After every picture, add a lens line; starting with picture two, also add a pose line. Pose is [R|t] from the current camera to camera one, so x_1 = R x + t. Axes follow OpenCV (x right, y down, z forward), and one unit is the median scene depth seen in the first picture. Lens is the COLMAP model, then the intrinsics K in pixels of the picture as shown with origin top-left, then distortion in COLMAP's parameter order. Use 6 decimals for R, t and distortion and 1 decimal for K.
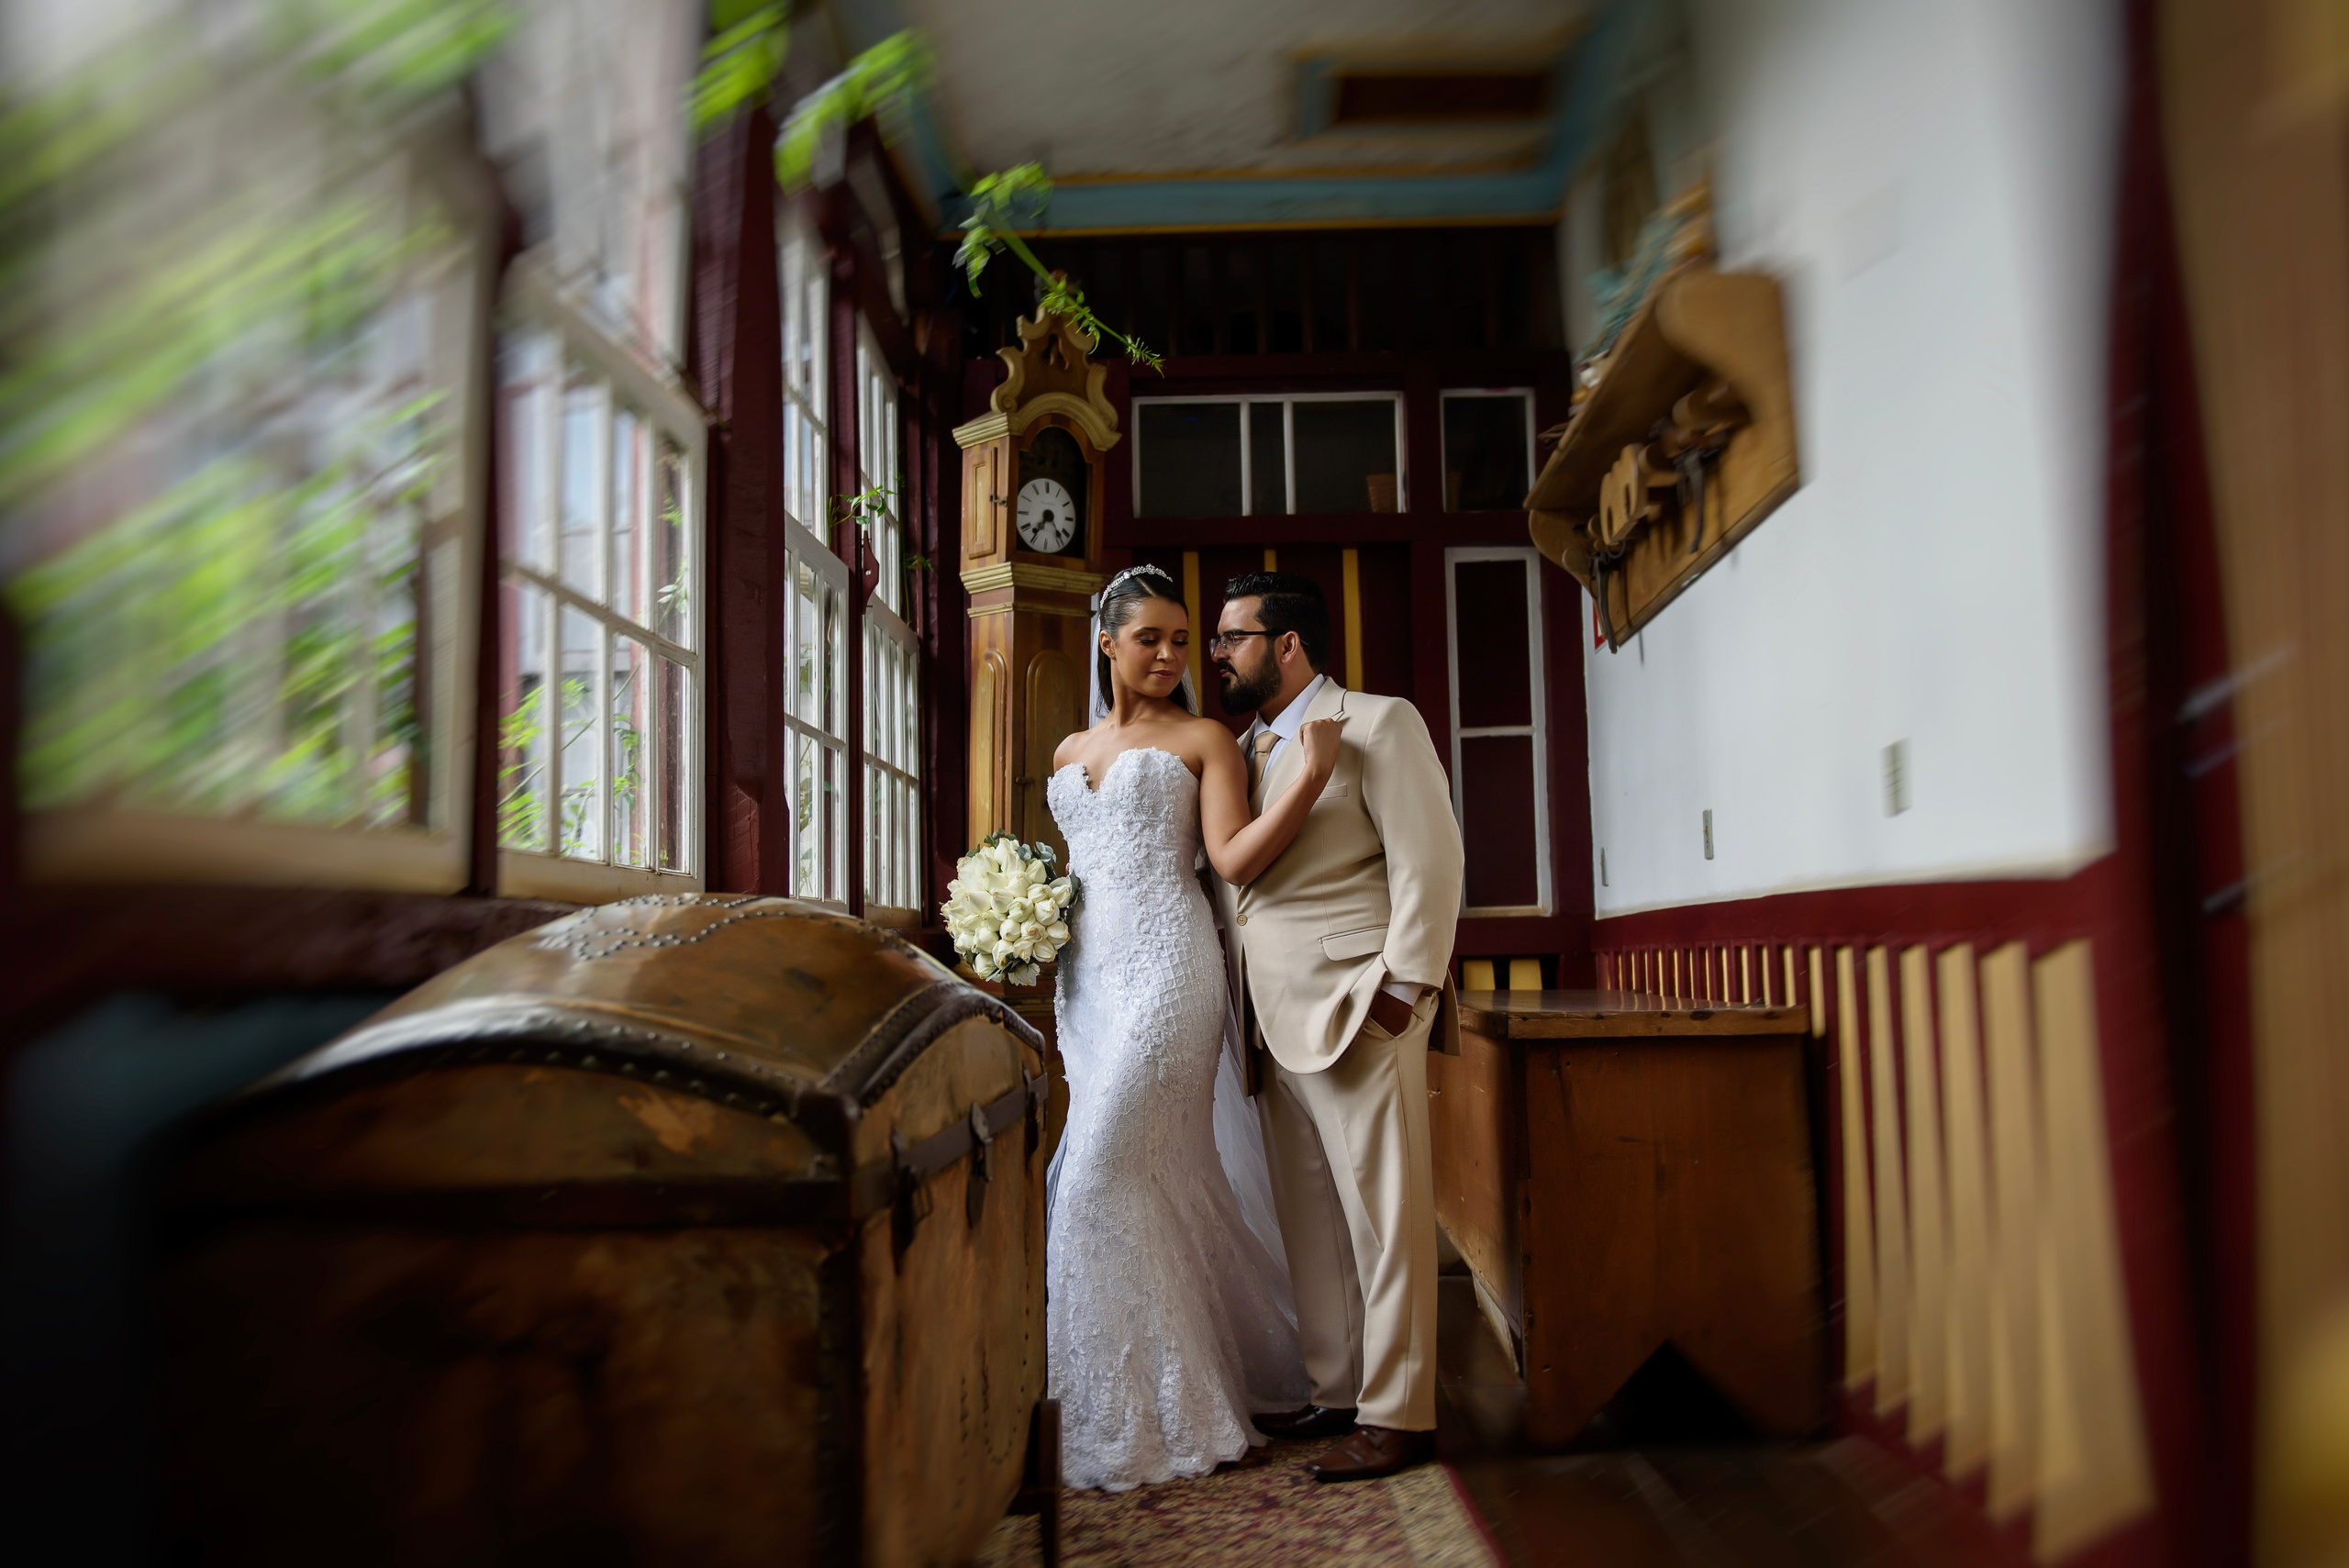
lens RADIAL K [[2063.2, 0, 1172.8], [0, 2063.2, 775.4], [0, 0, 1]] dist [-0.054113, -0.014377]
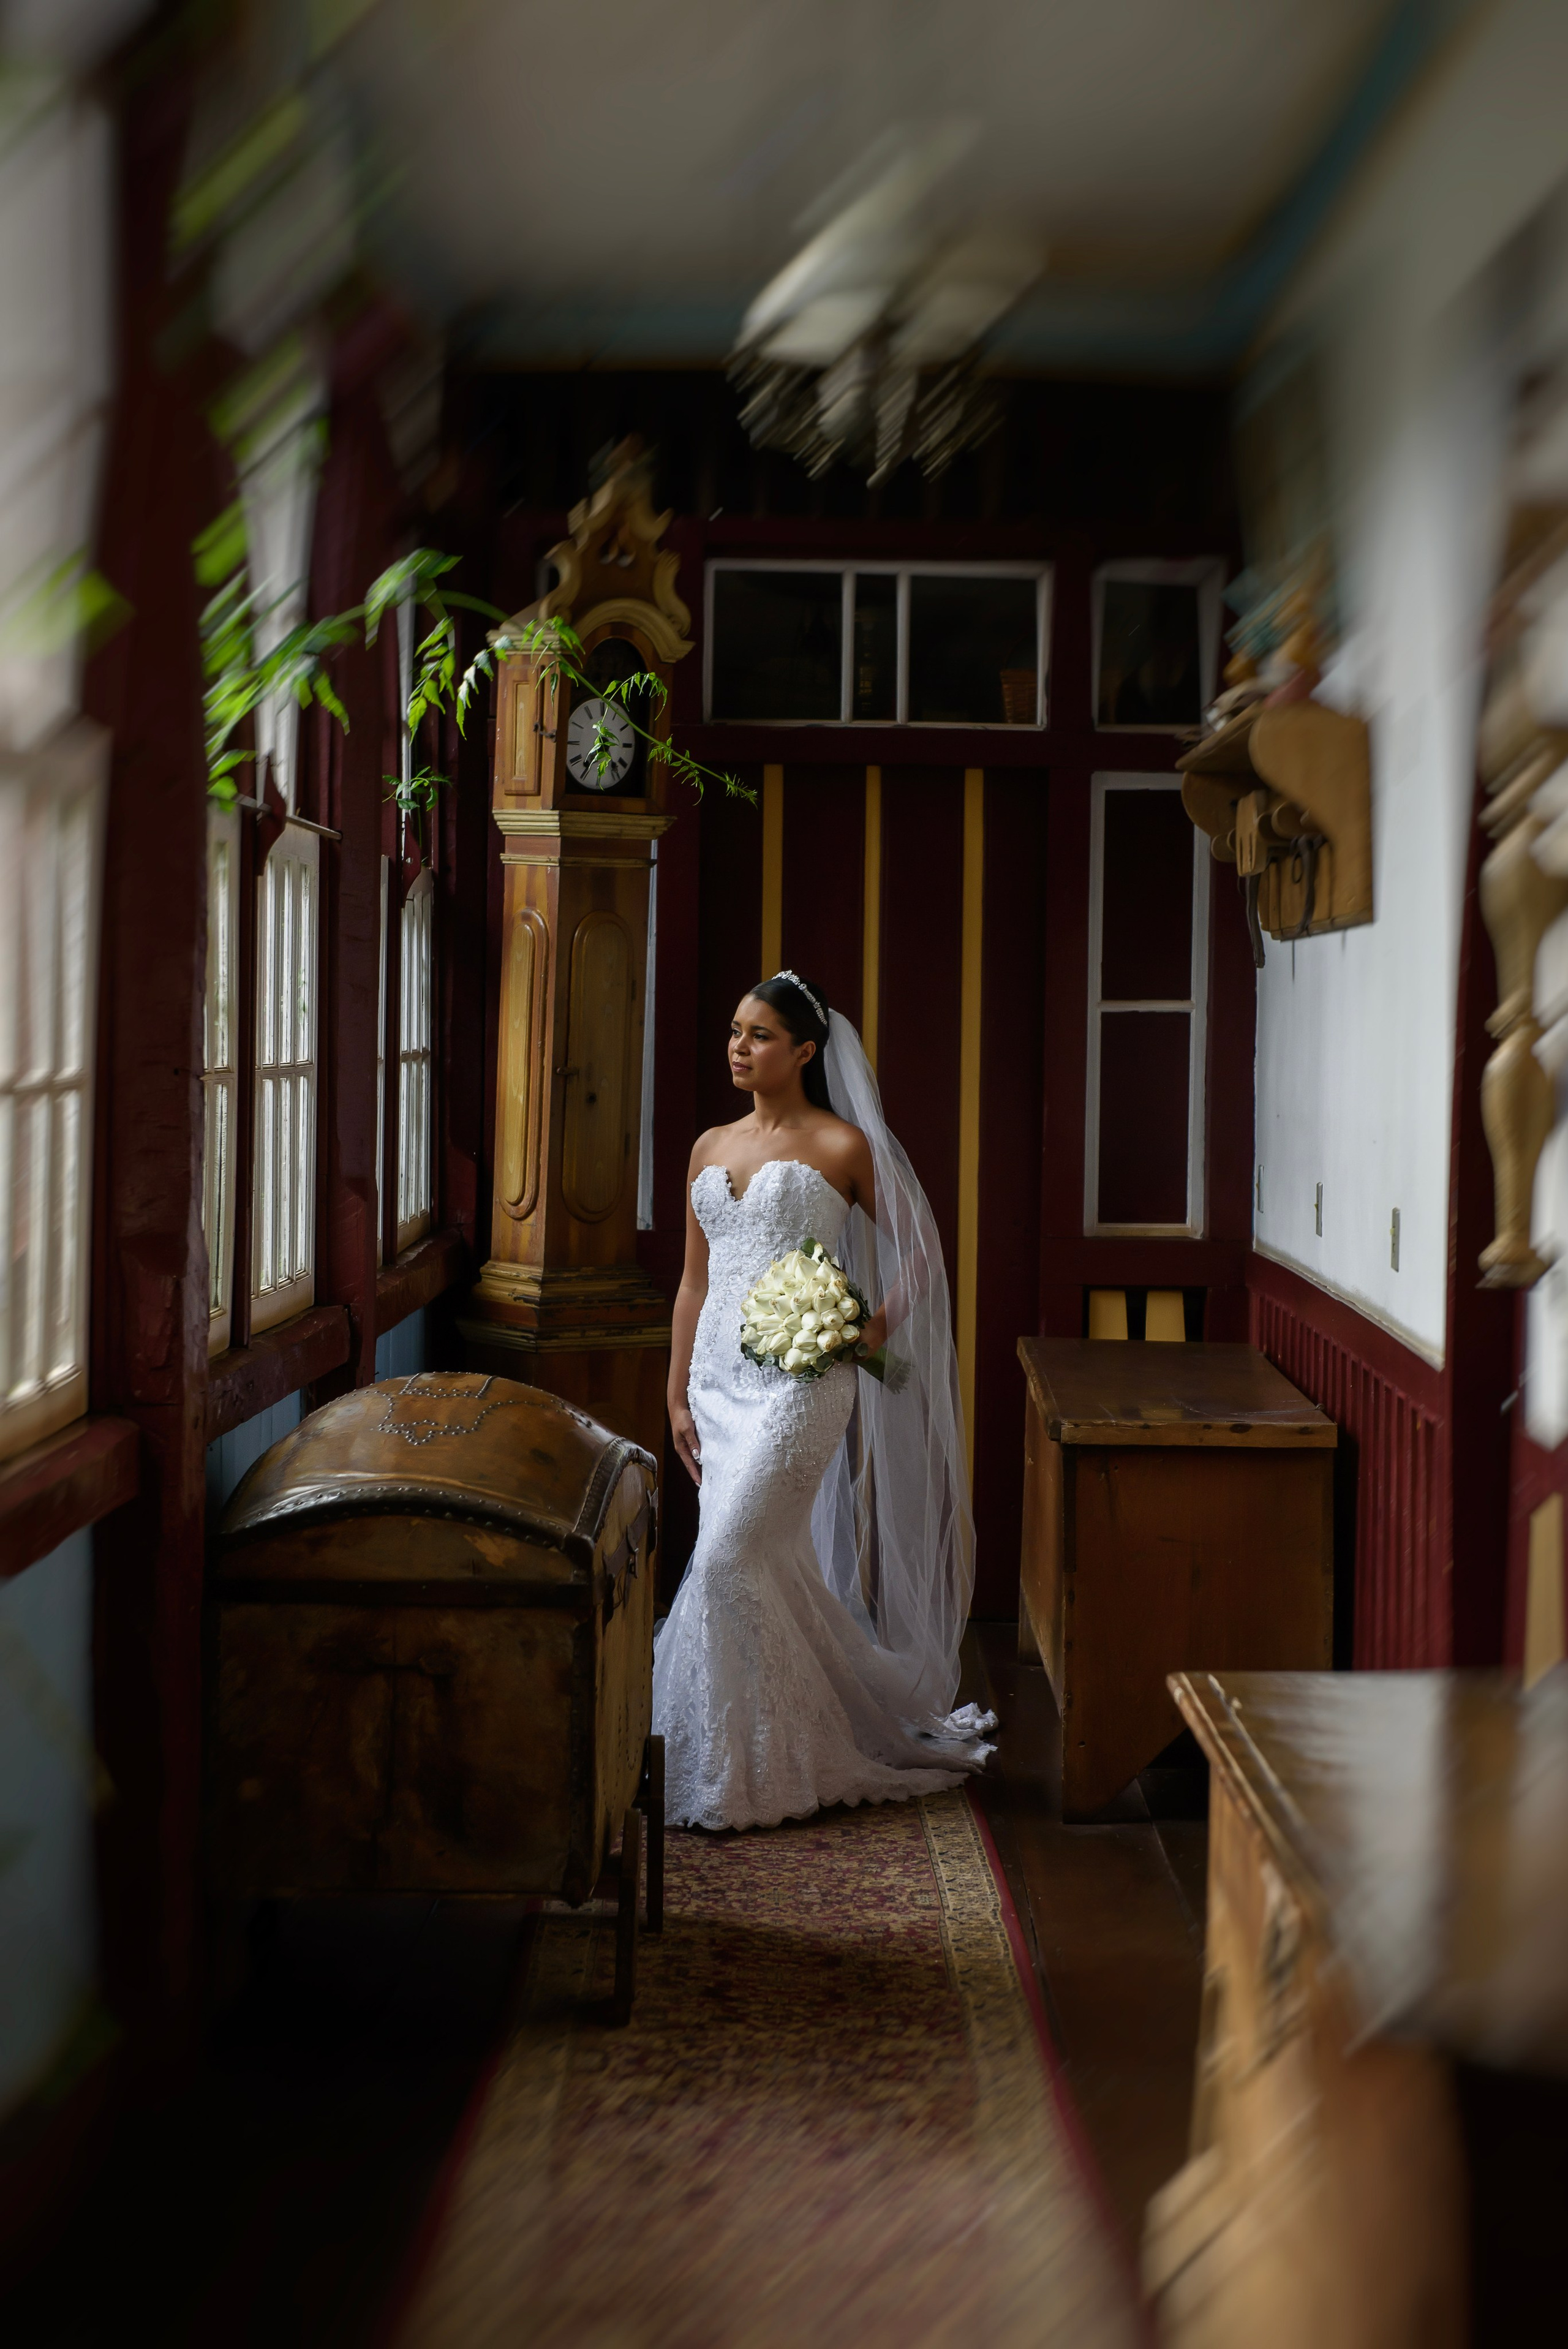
lens RADIAL K [[4692.9, 0, 773.4], [0, 4692.9, 1183.6], [0, 0, 1]] dist [-0.079016, 0.000000]
pose [[0.999214, 0.032815, 0.022236, -0.044812], [-0.035468, 0.990636, 0.131842, -0.317715], [-0.017701, -0.132527, 0.991021, -1.379907]]
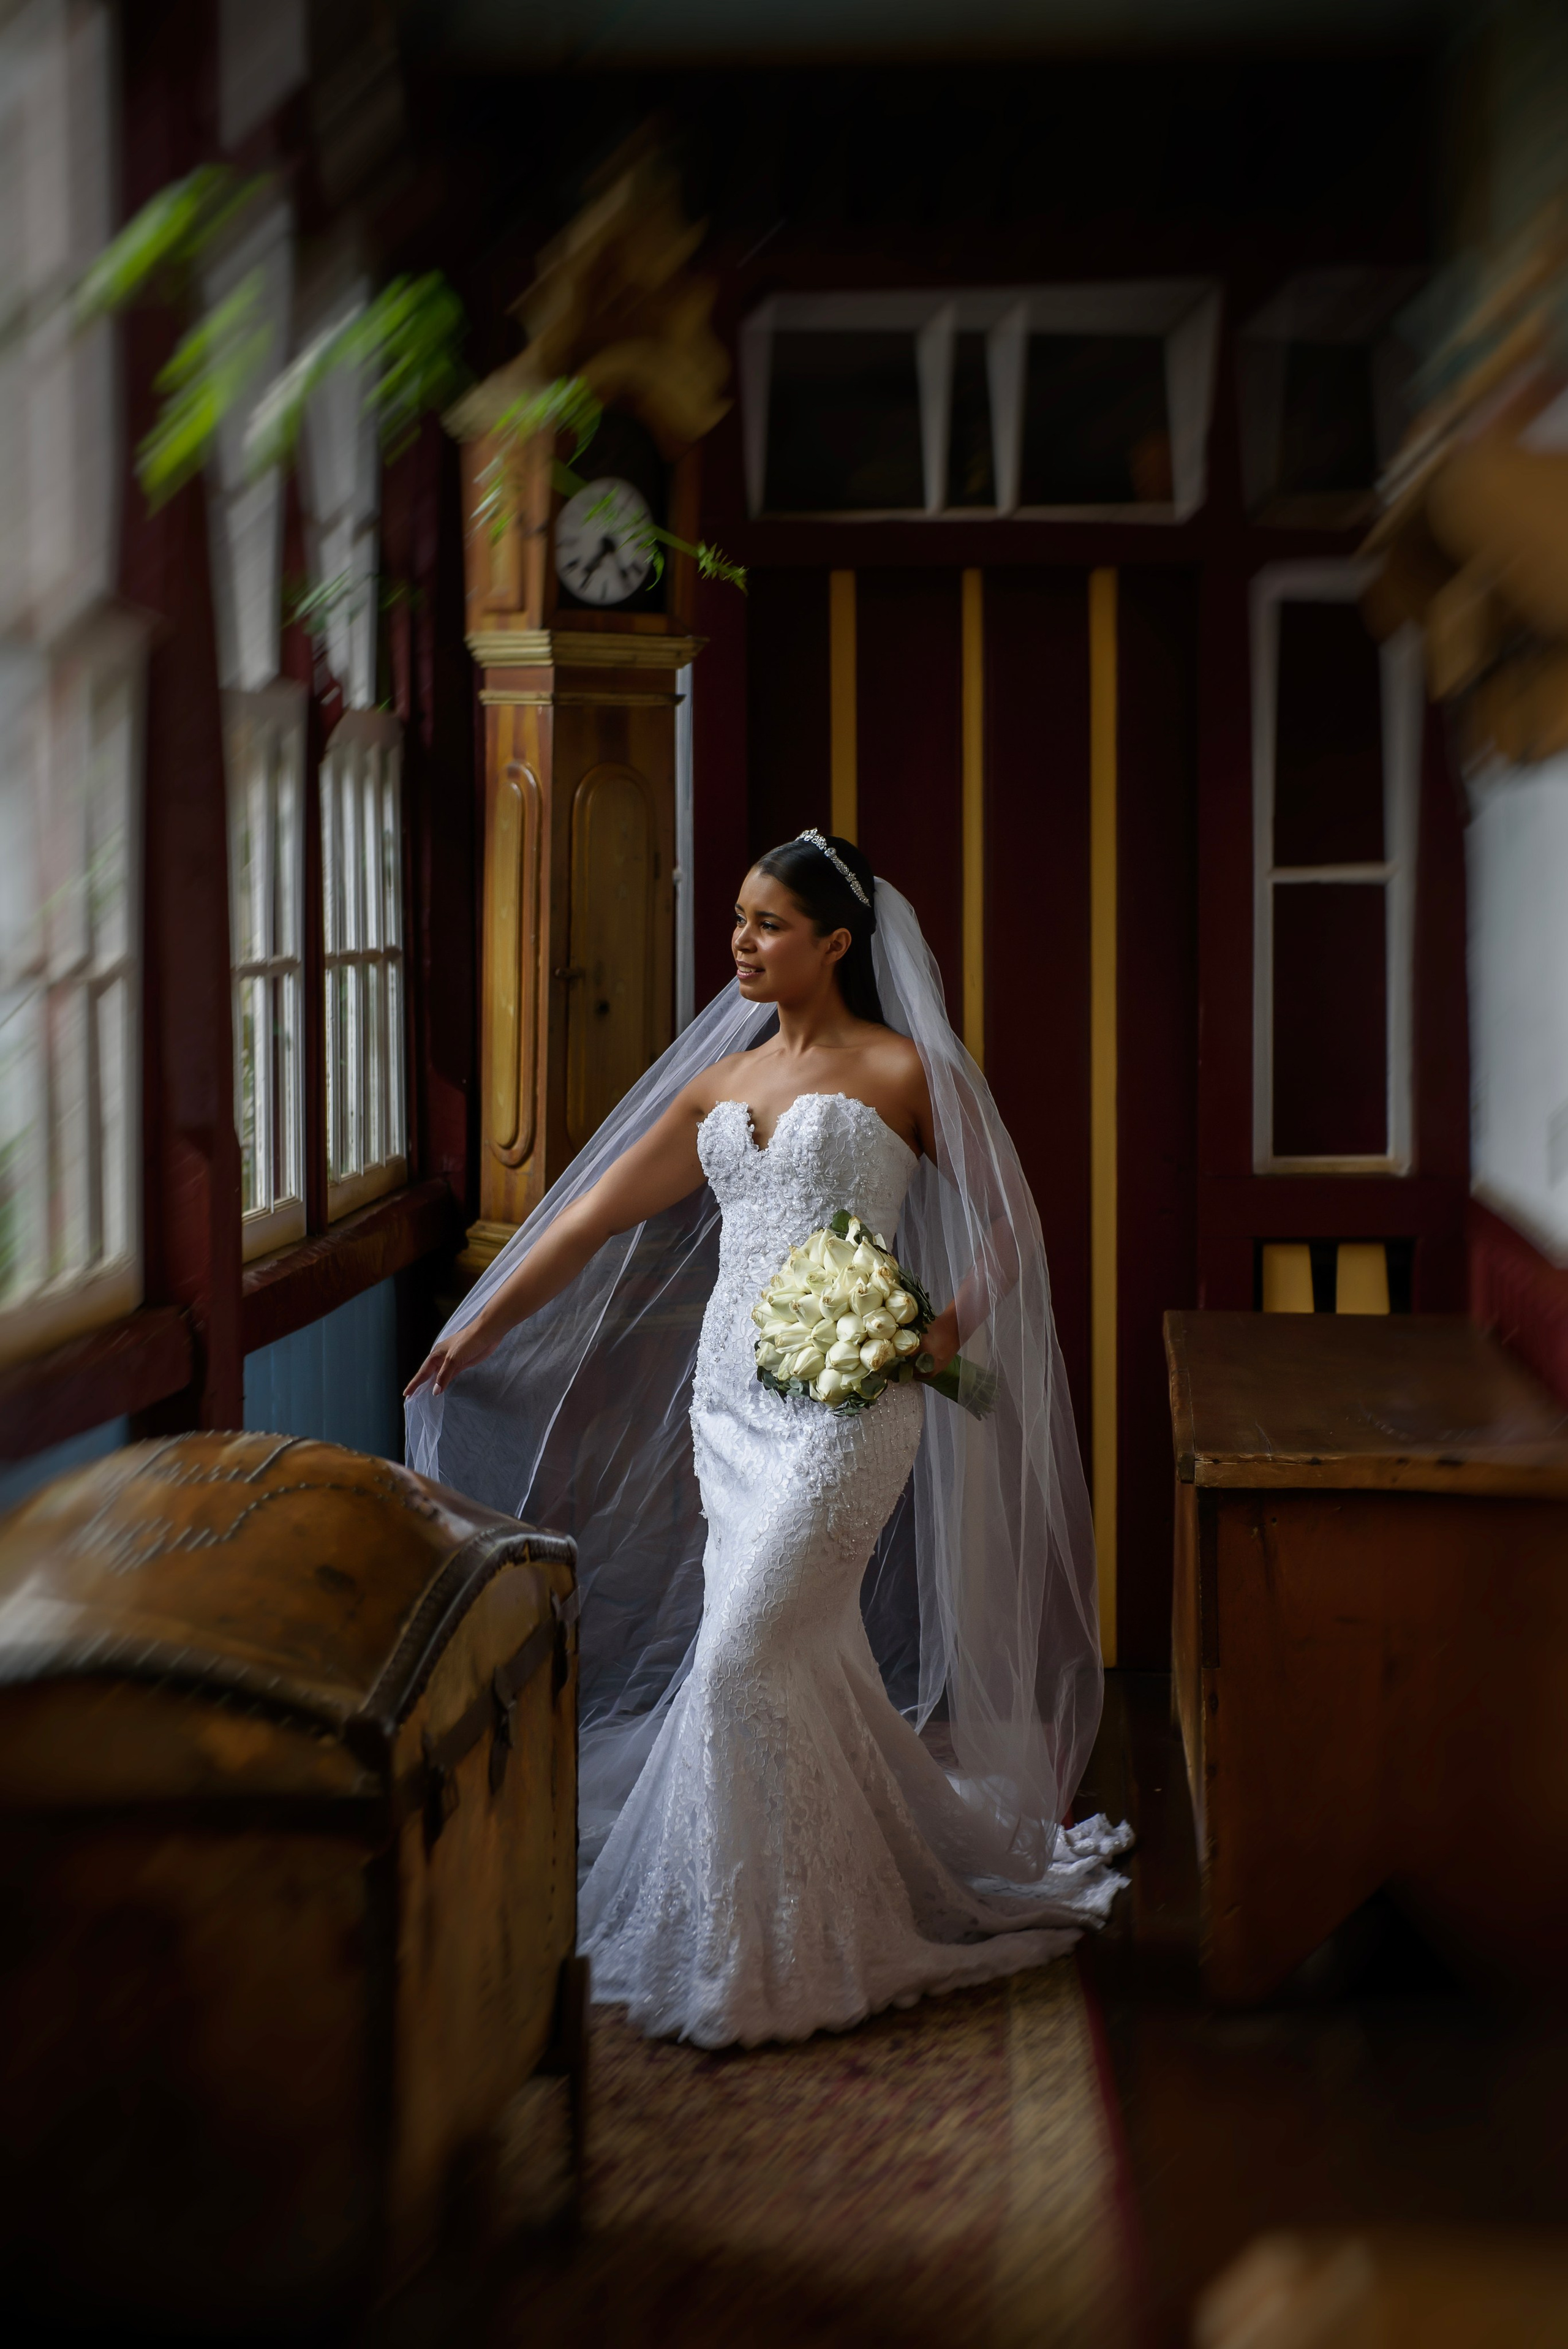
lens RADIAL K [[4692.9, 0, 796.7], [0, 4692.9, 1164.3], [0, 0, 1]] dist [-0.079016, 0.000000]
pose [[0.999504, 0.016116, -0.027052, 0.060455], [-0.011768, 0.988026, 0.153837, -0.252250], [0.029207, -0.153442, 0.987726, -0.687780]]
